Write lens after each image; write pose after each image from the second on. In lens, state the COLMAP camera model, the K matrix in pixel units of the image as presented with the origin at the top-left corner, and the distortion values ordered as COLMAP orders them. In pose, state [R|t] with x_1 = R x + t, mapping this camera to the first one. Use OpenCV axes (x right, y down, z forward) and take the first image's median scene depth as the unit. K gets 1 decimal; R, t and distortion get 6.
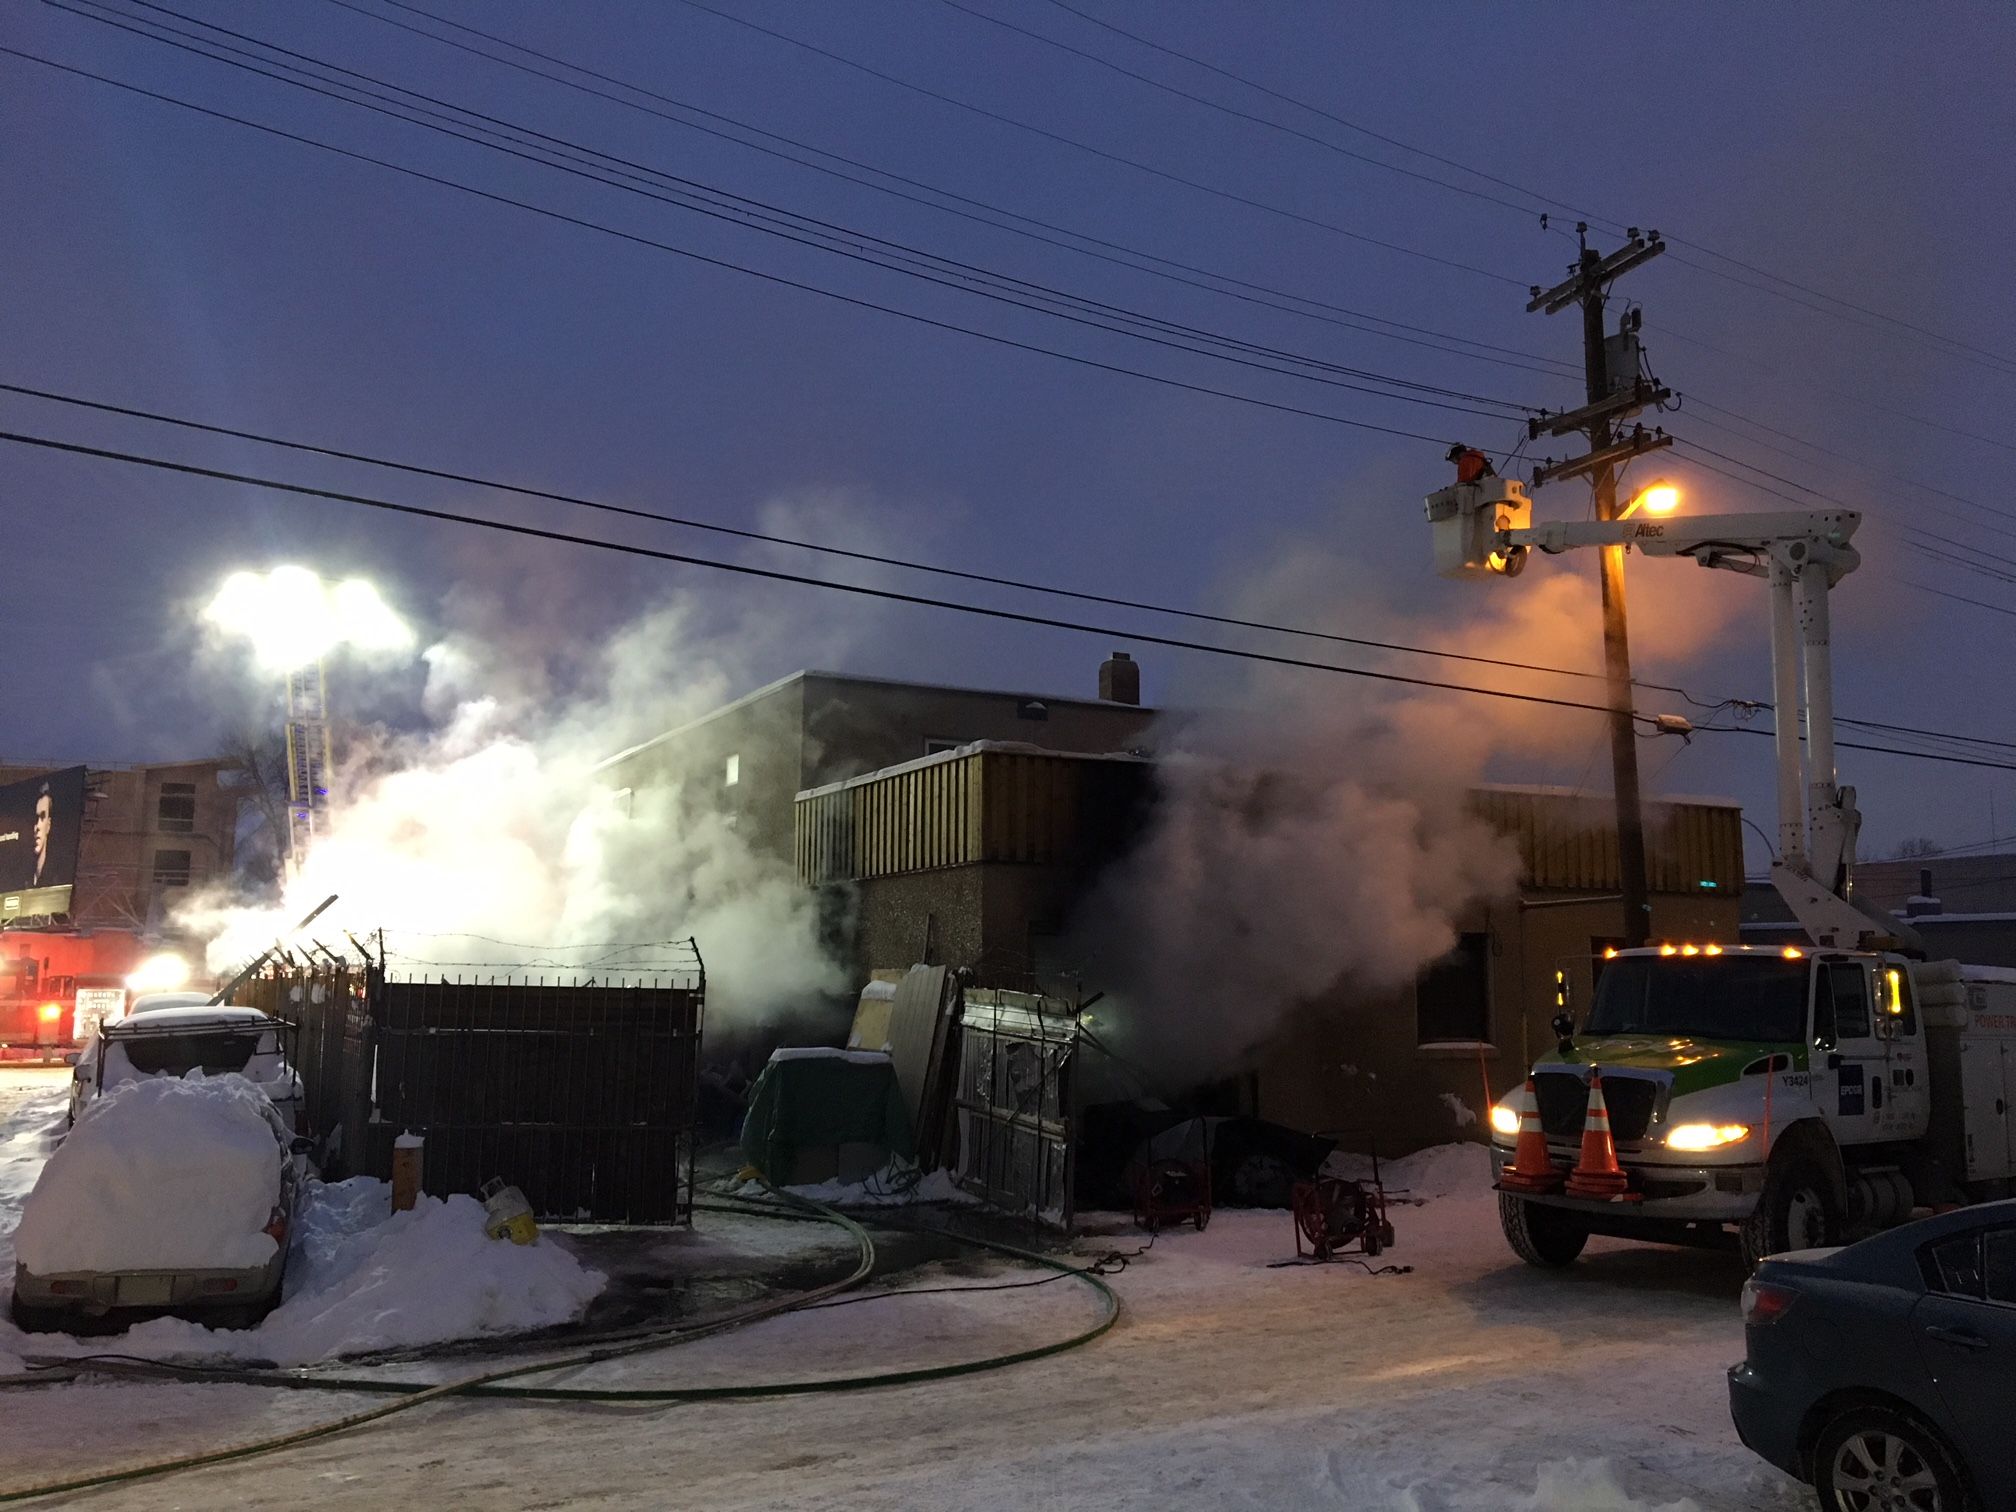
lens RADIAL K [[1691.3, 0, 1006.6], [0, 1691.3, 751.0], [0, 0, 1]] dist [0.063905, -0.099368]
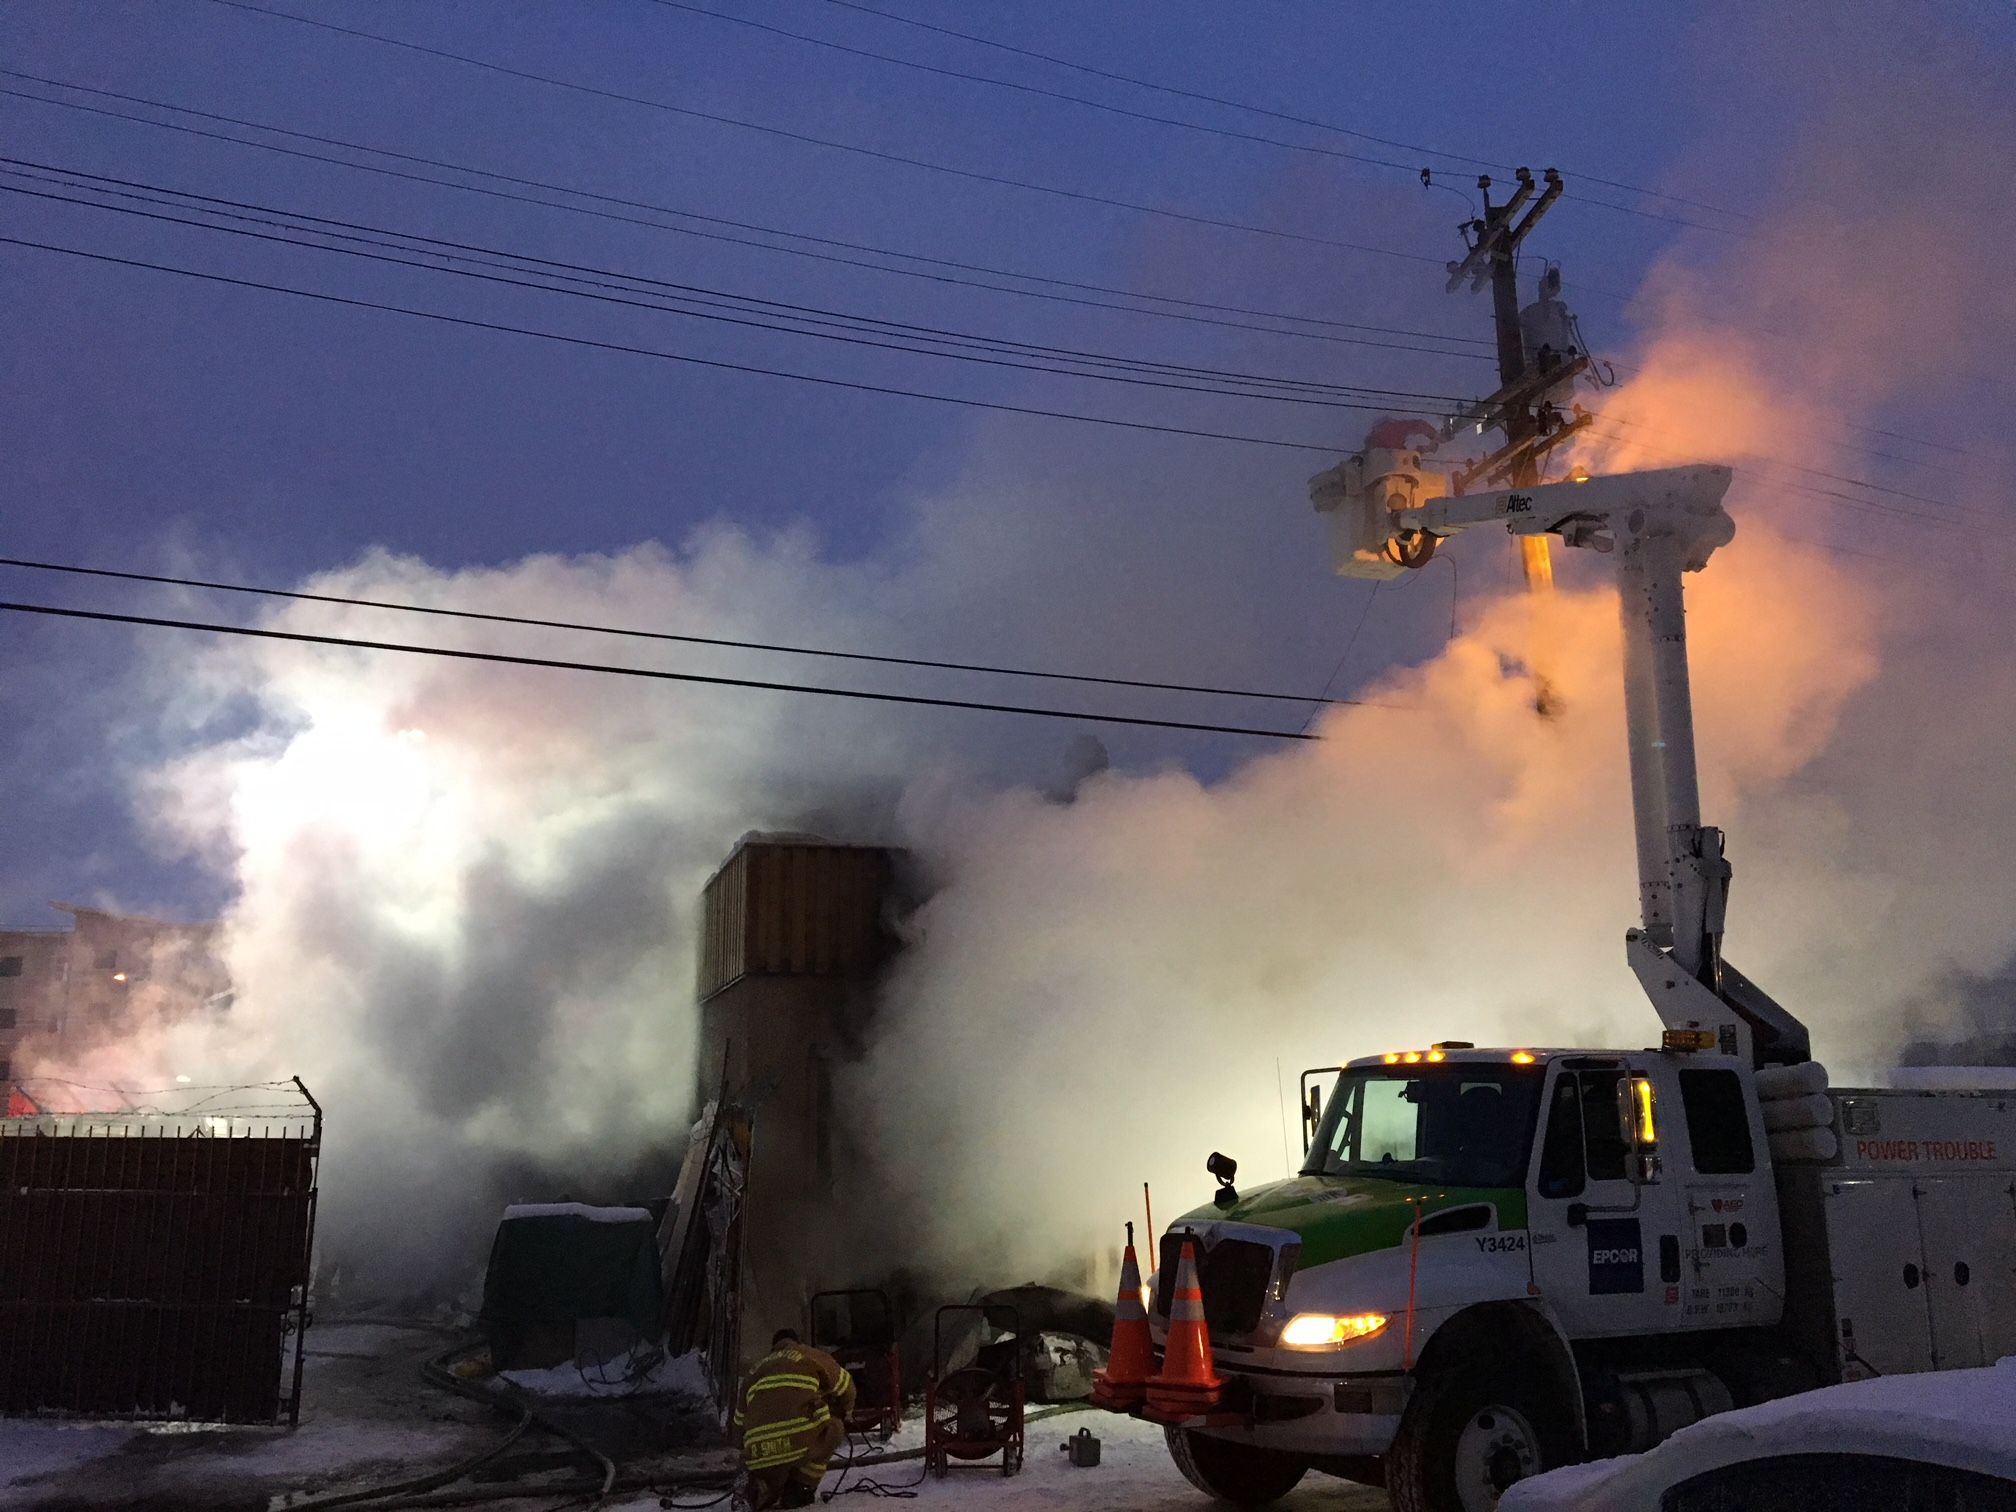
lens RADIAL K [[1691.3, 0, 1020.5], [0, 1691.3, 747.3], [0, 0, 1]] dist [0.063905, -0.099368]
pose [[0.982188, -0.059136, -0.178351, 0.335663], [0.045155, 0.995654, -0.081455, 0.033018], [0.182393, 0.071950, 0.980590, 0.224764]]
